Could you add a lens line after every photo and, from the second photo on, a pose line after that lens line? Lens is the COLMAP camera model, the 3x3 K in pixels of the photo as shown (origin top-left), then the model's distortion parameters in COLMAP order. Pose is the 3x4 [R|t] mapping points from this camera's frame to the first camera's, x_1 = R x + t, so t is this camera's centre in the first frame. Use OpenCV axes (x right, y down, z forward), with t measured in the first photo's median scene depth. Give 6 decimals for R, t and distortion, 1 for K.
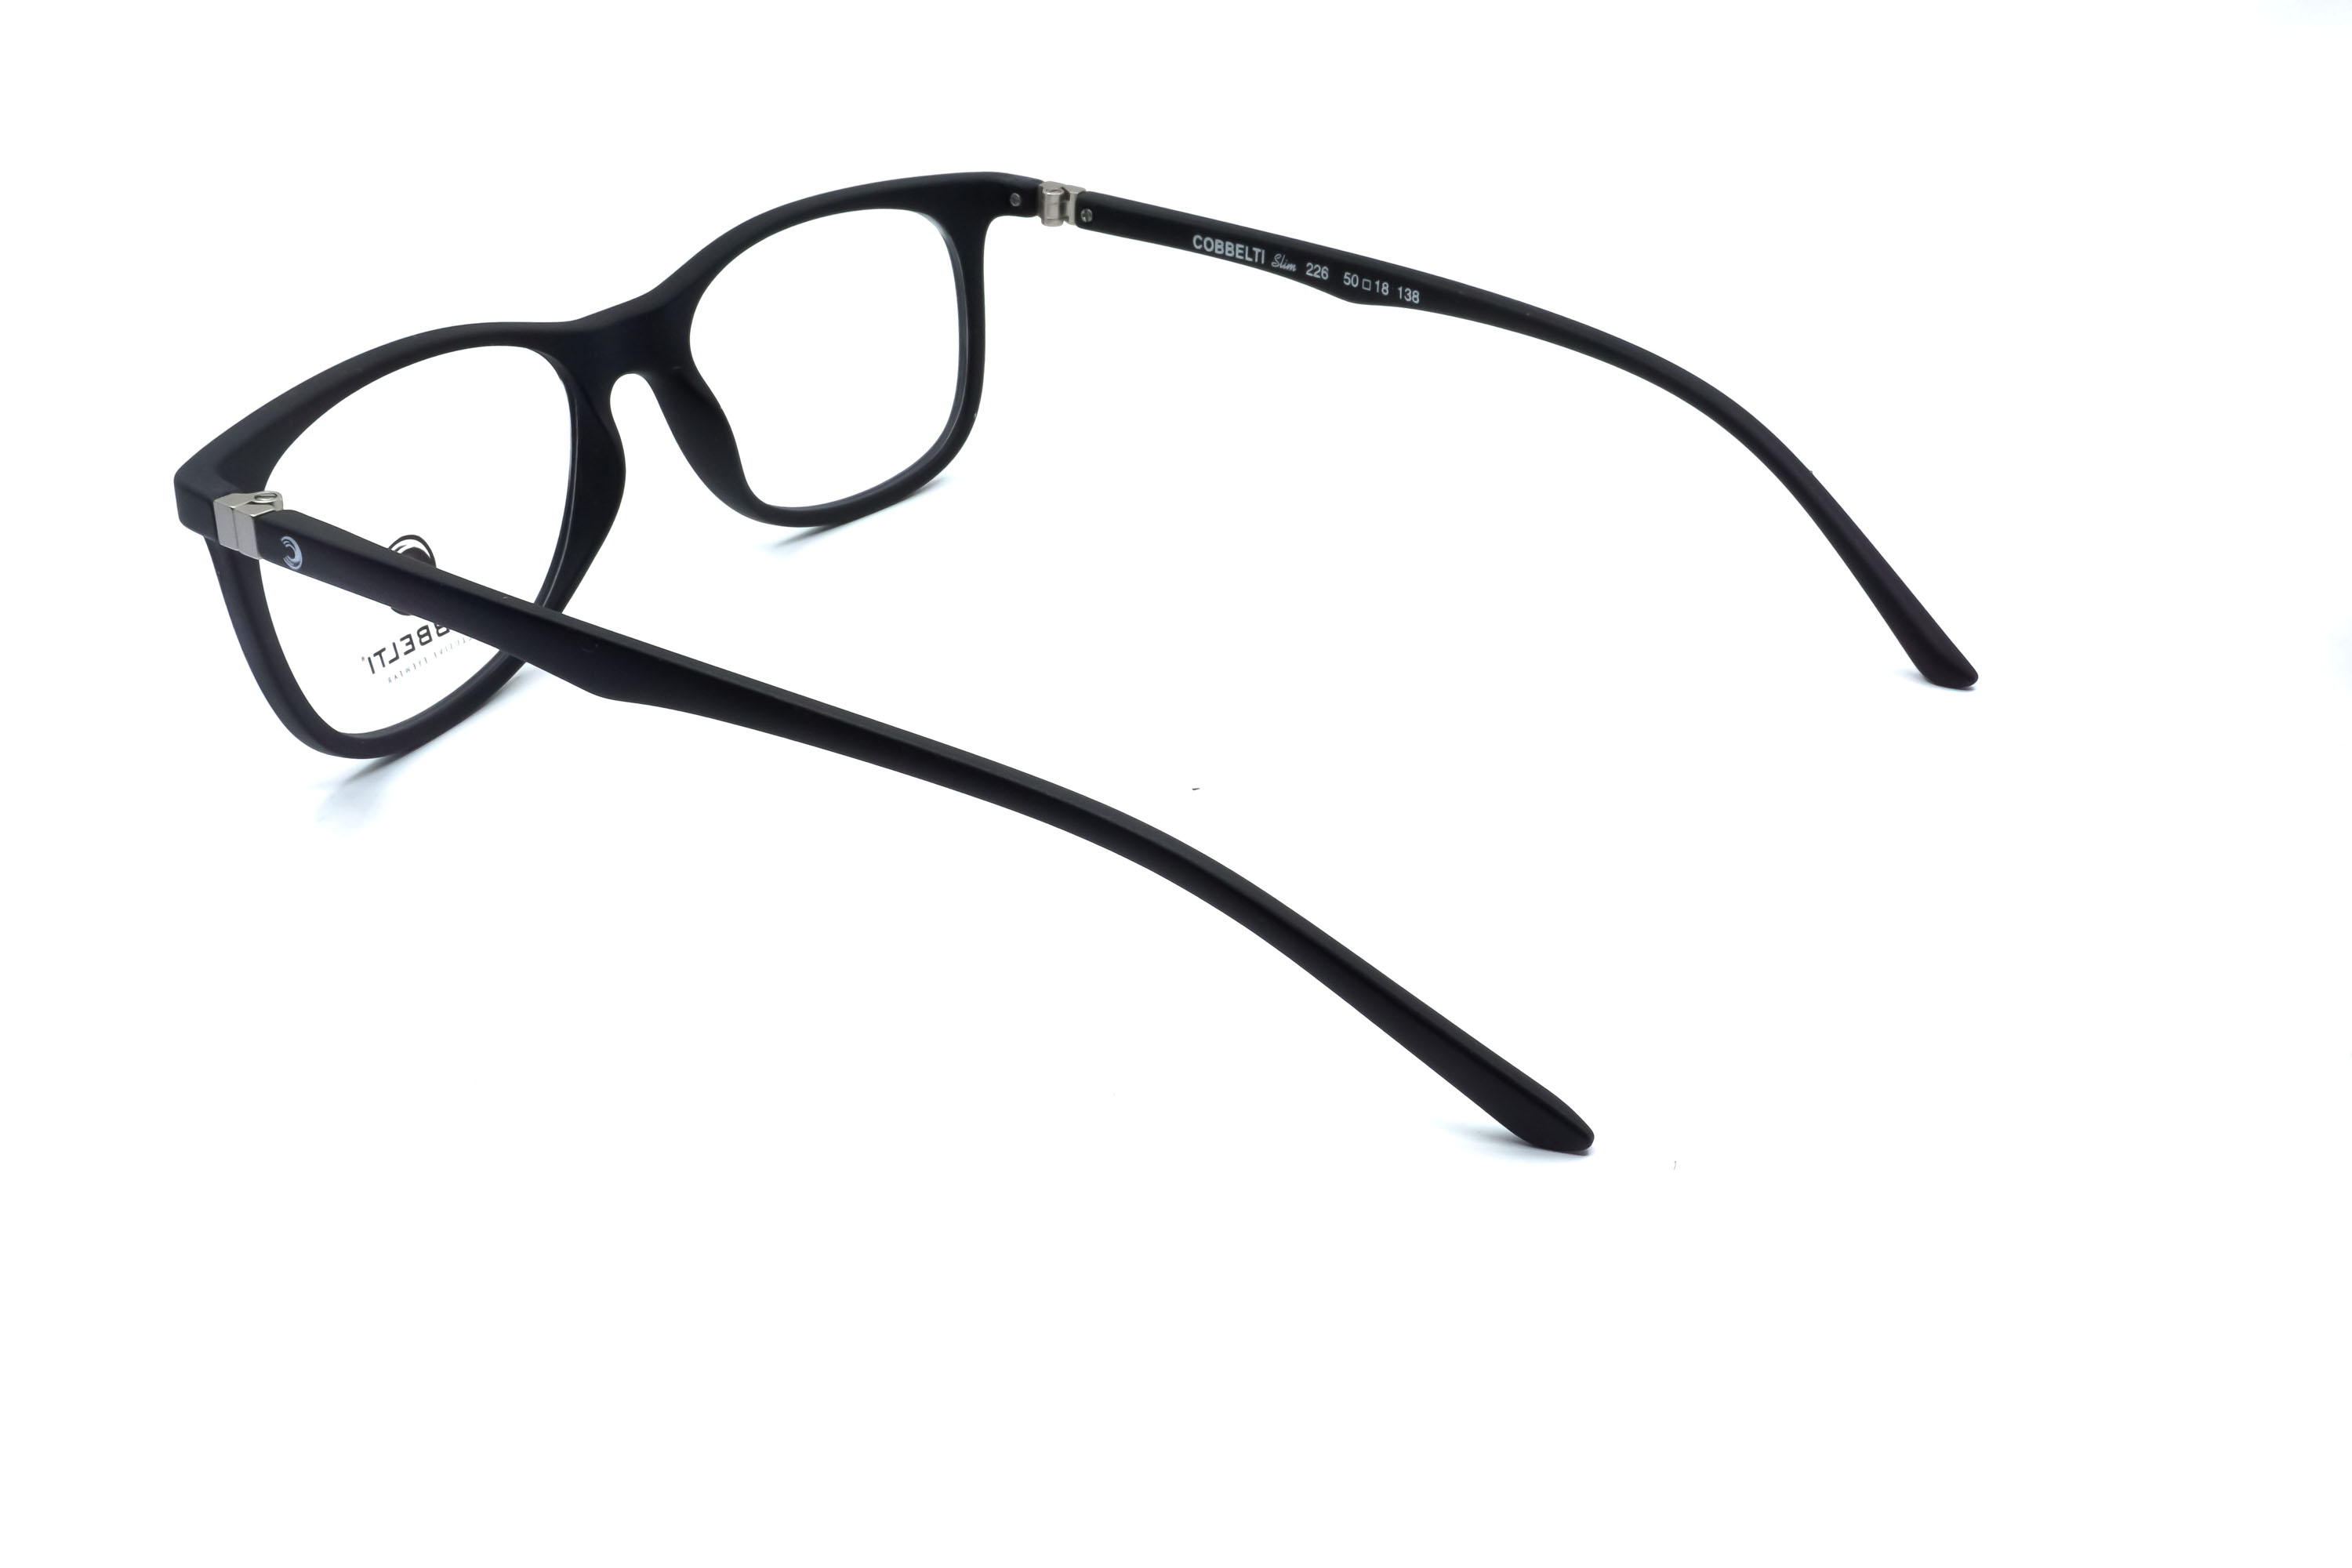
lens RADIAL K [[2575.7, 0, 1167.9], [0, 2575.7, 787.3], [0, 0, 1]] dist [0.002868, 0.000000]
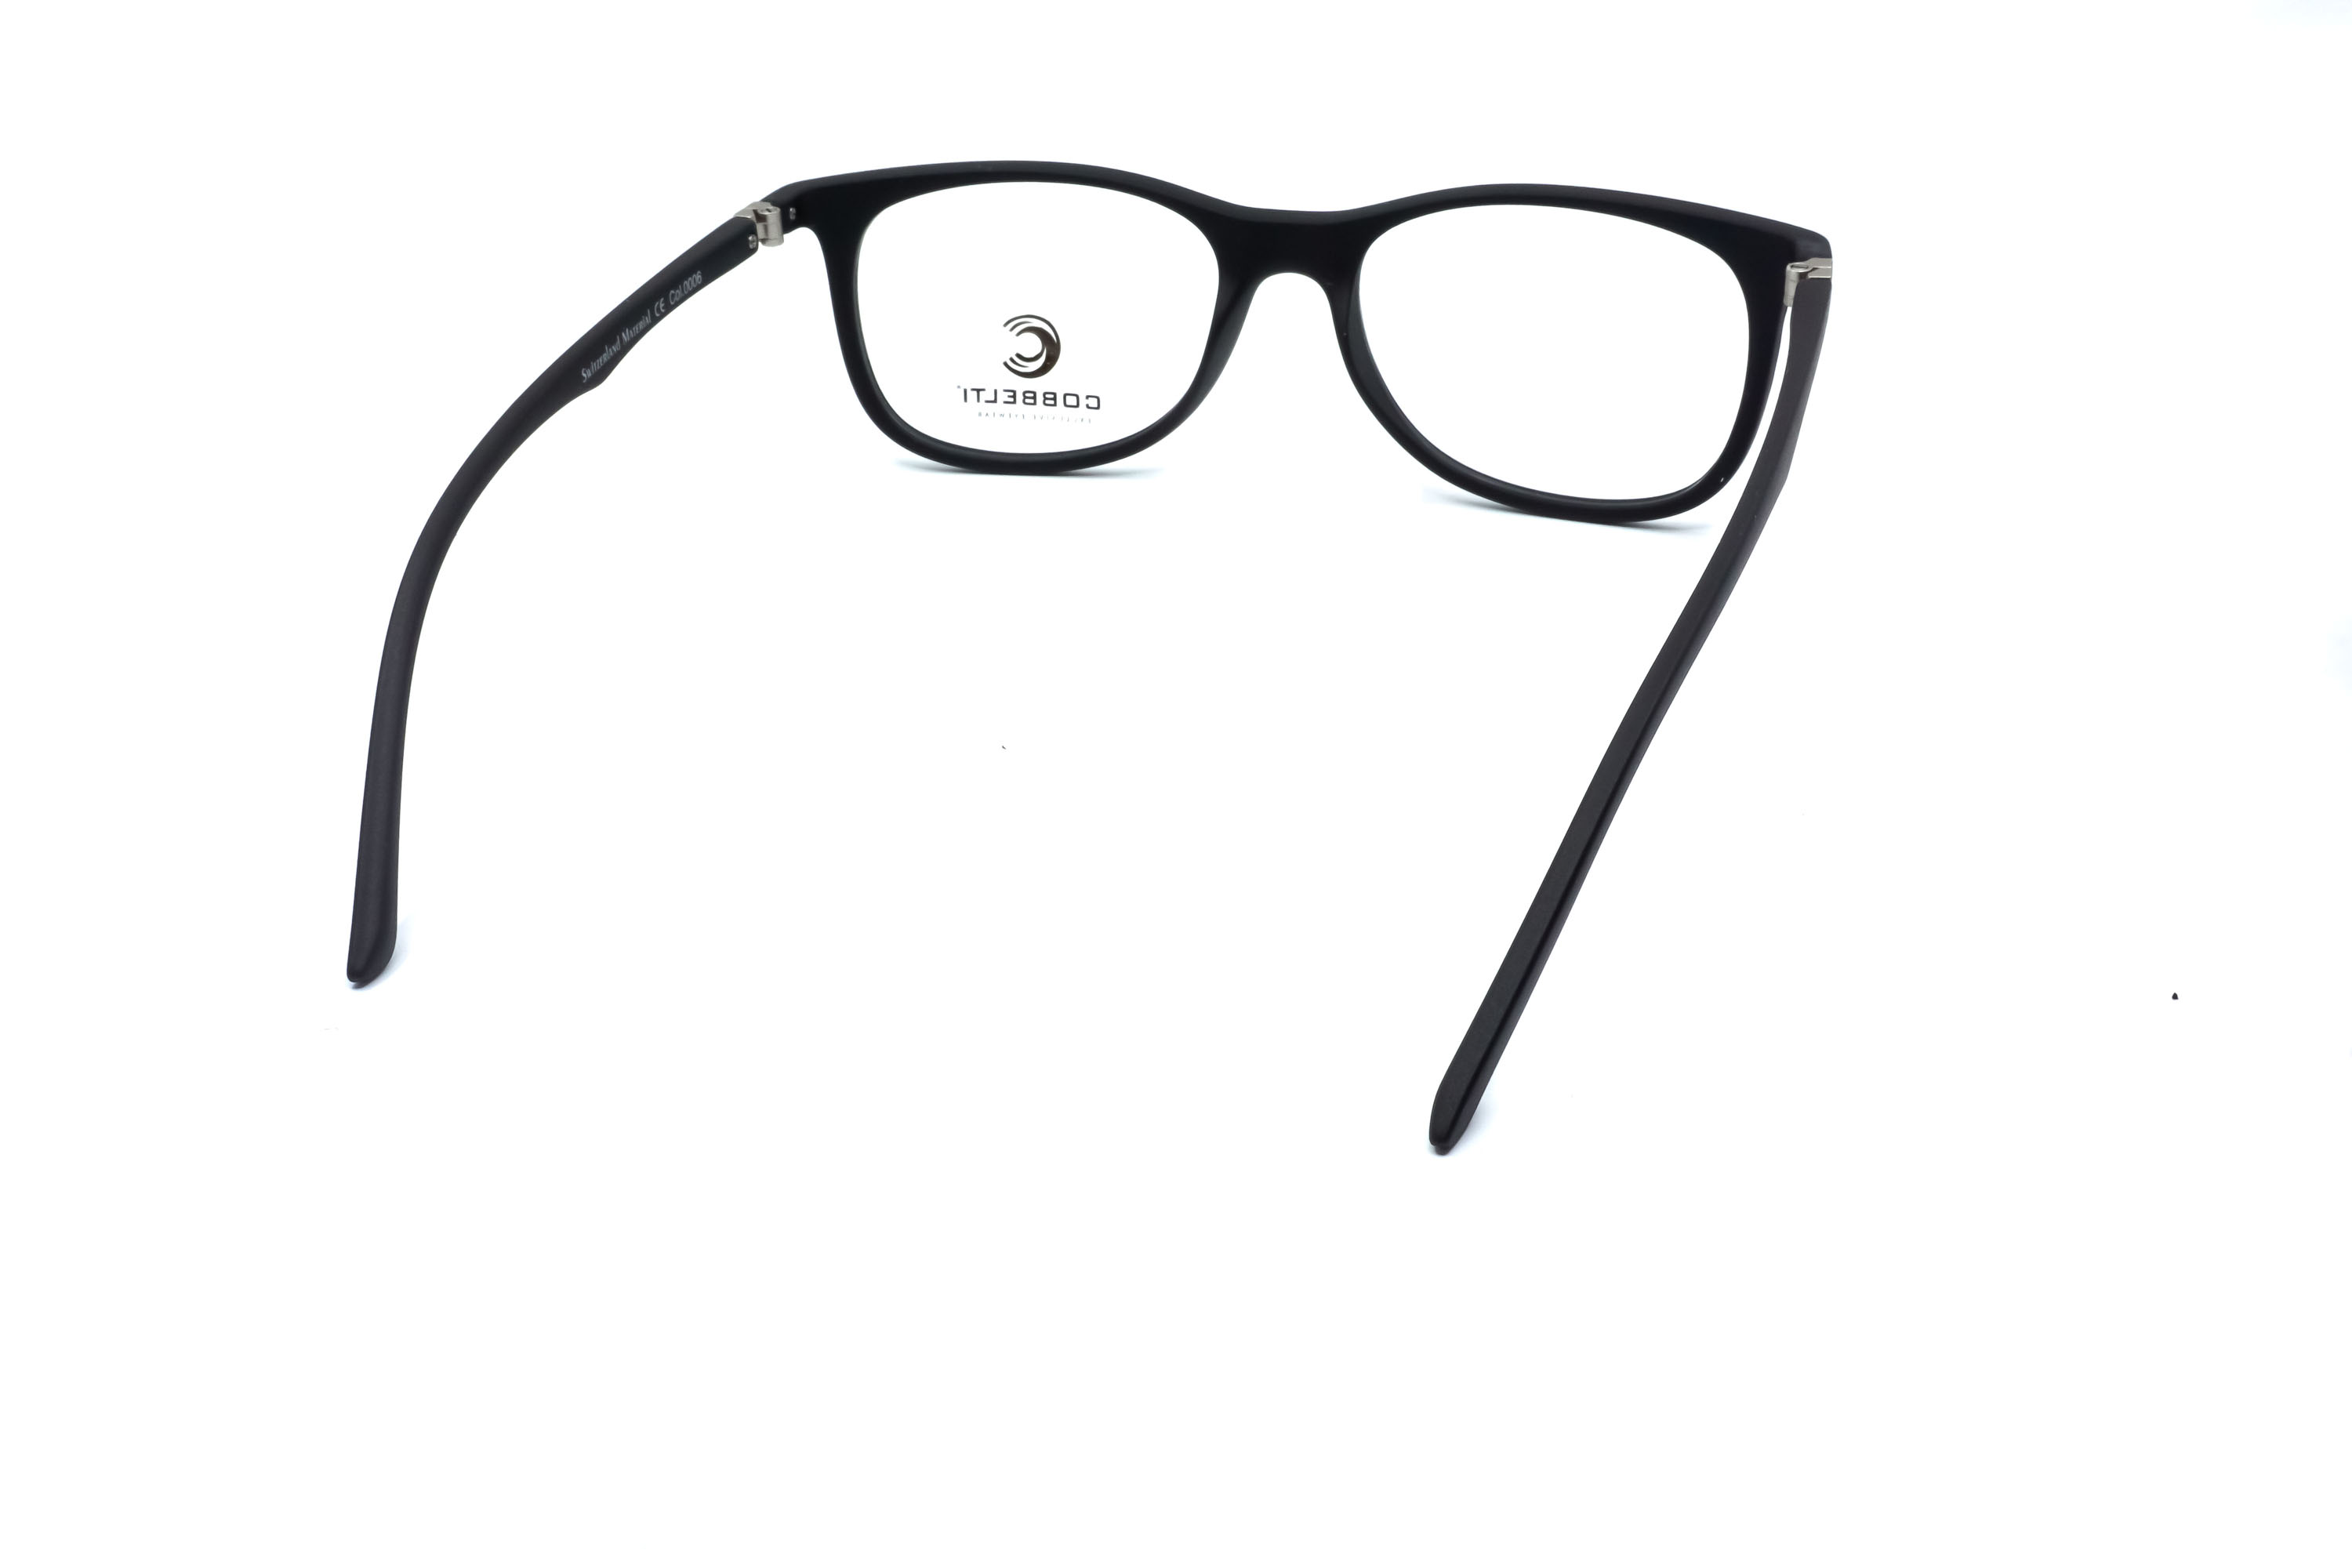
lens RADIAL K [[2575.7, 0, 1170.9], [0, 2575.7, 779.2], [0, 0, 1]] dist [0.002868, 0.000000]
pose [[0.260377, 0.453854, -0.852185, 0.759221], [-0.416979, 0.848933, 0.324718, -0.292214], [0.870823, 0.270795, 0.410290, 0.526575]]
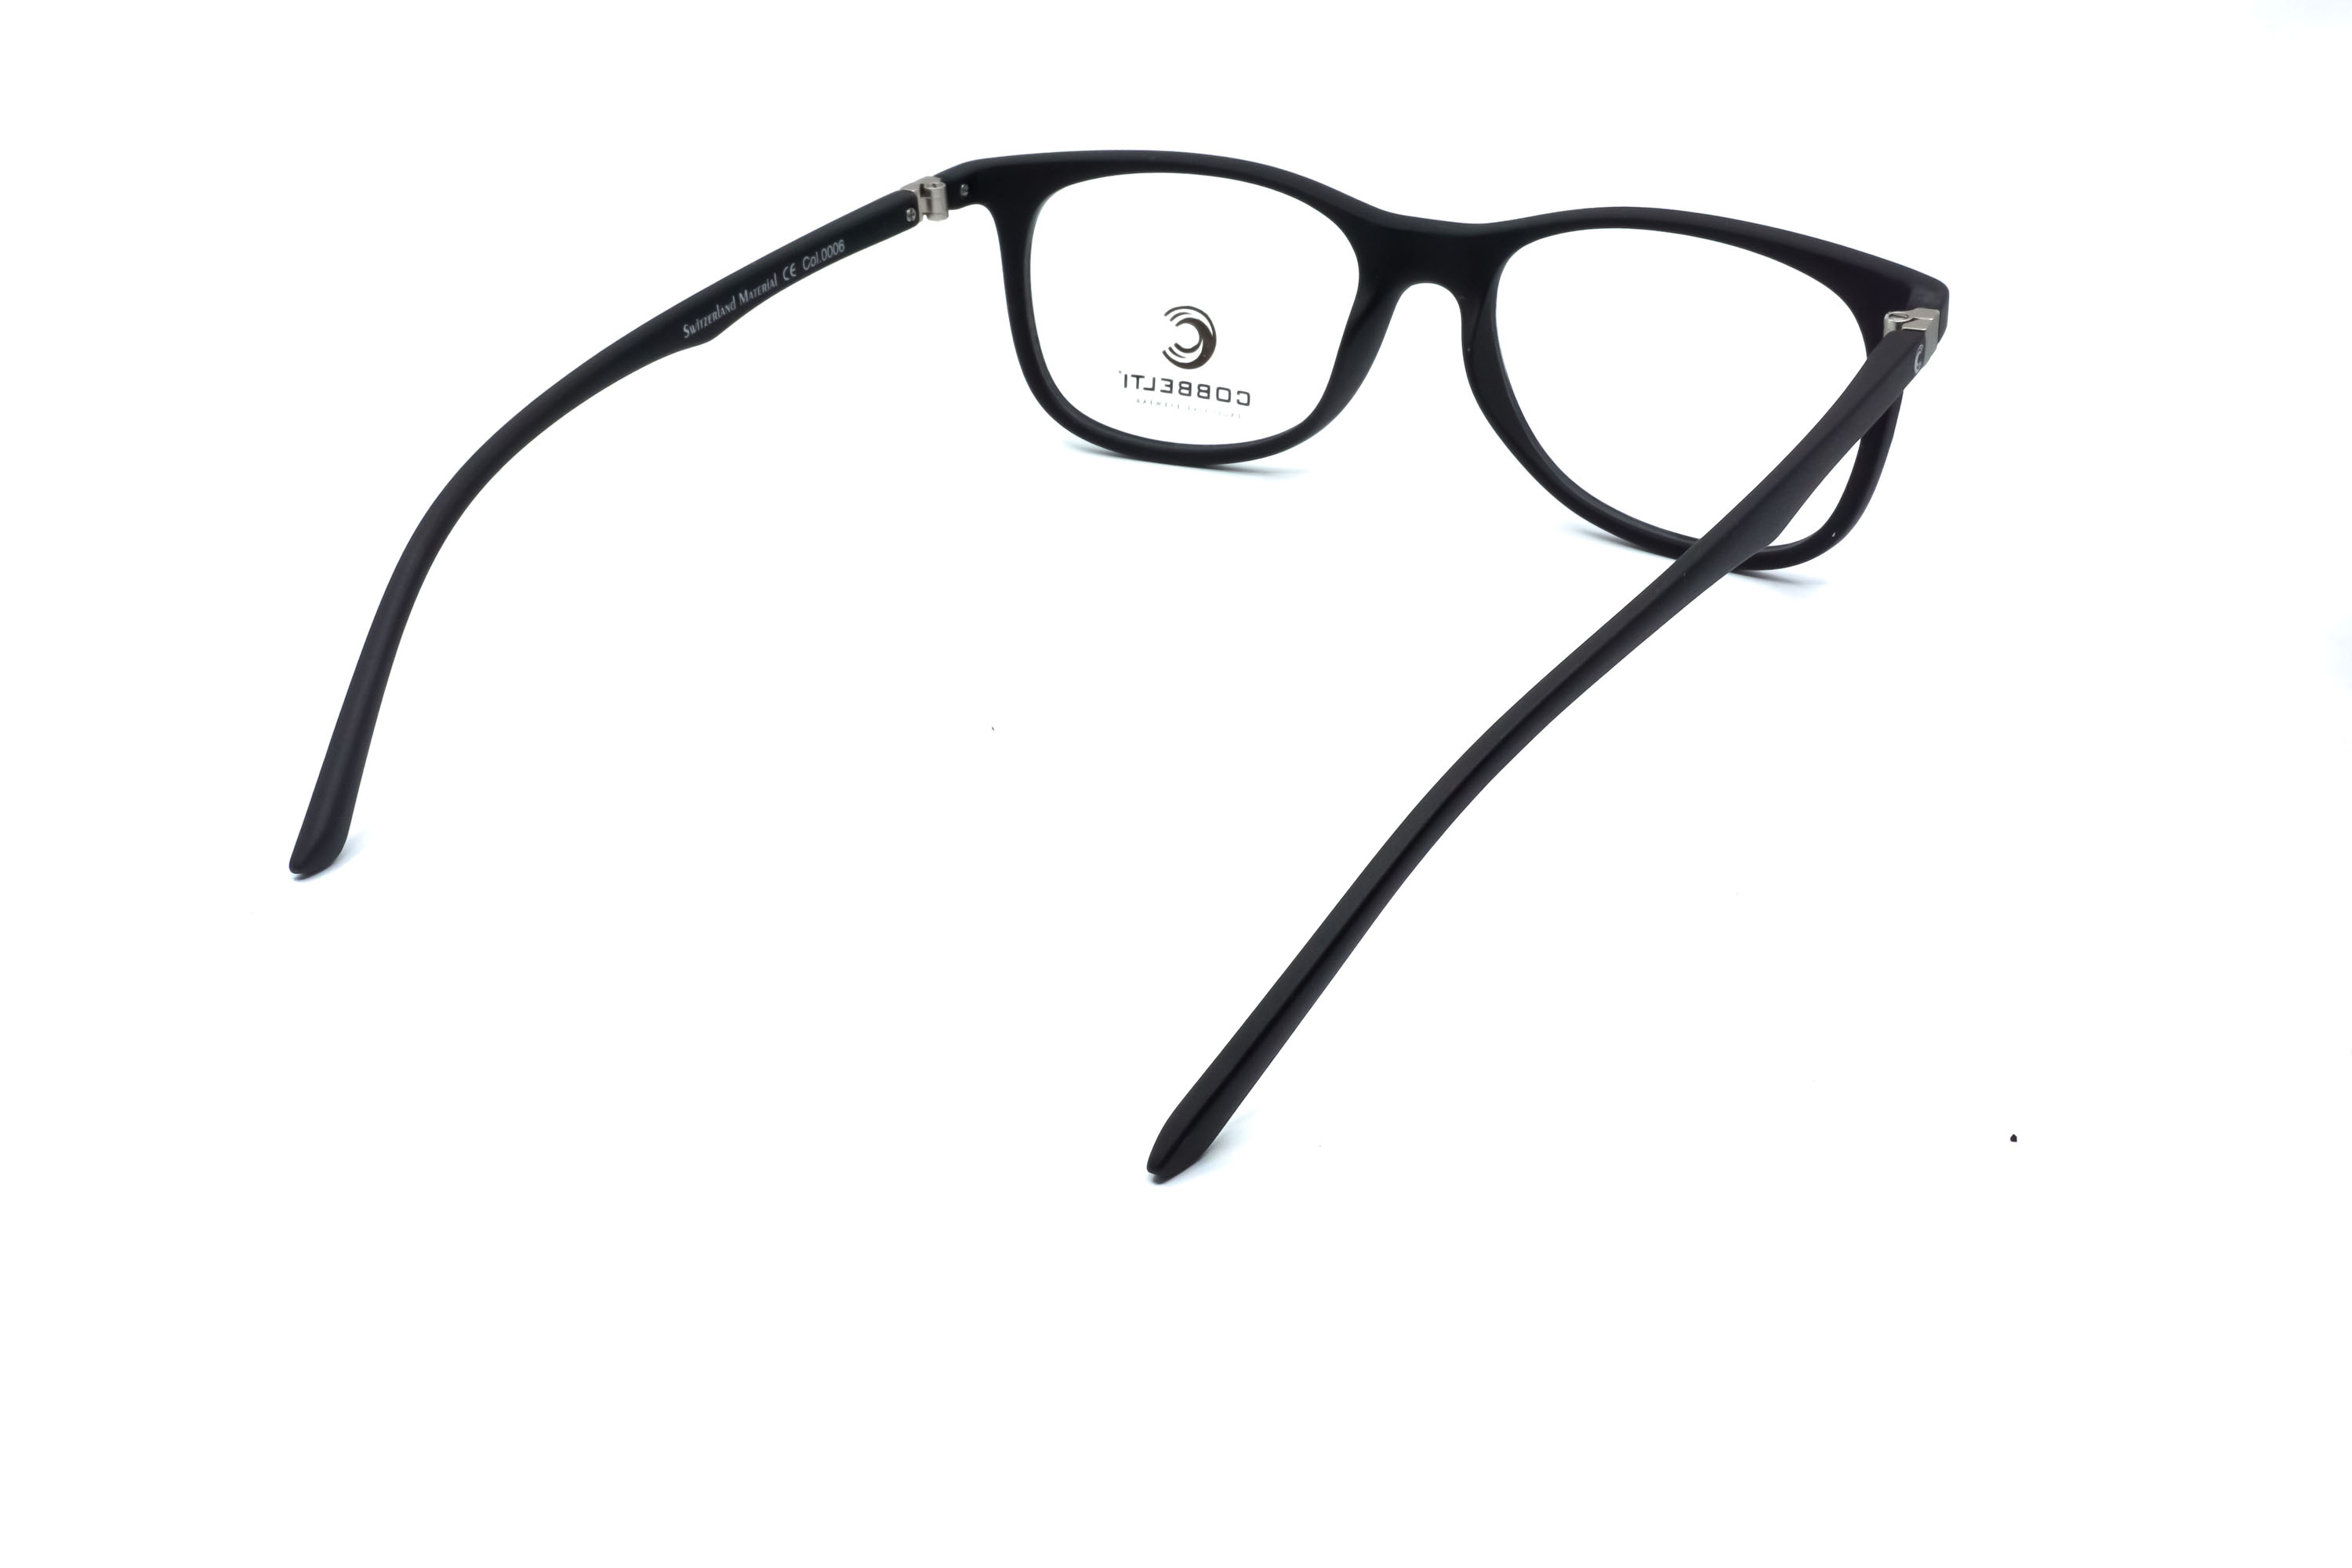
lens RADIAL K [[2575.7, 0, 1179.5], [0, 2575.7, 790.3], [0, 0, 1]] dist [0.002868, 0.000000]
pose [[0.003527, 0.479562, -0.877501, 0.783690], [-0.426131, 0.794566, 0.432525, -0.386559], [0.904655, 0.372404, 0.207159, 0.711622]]
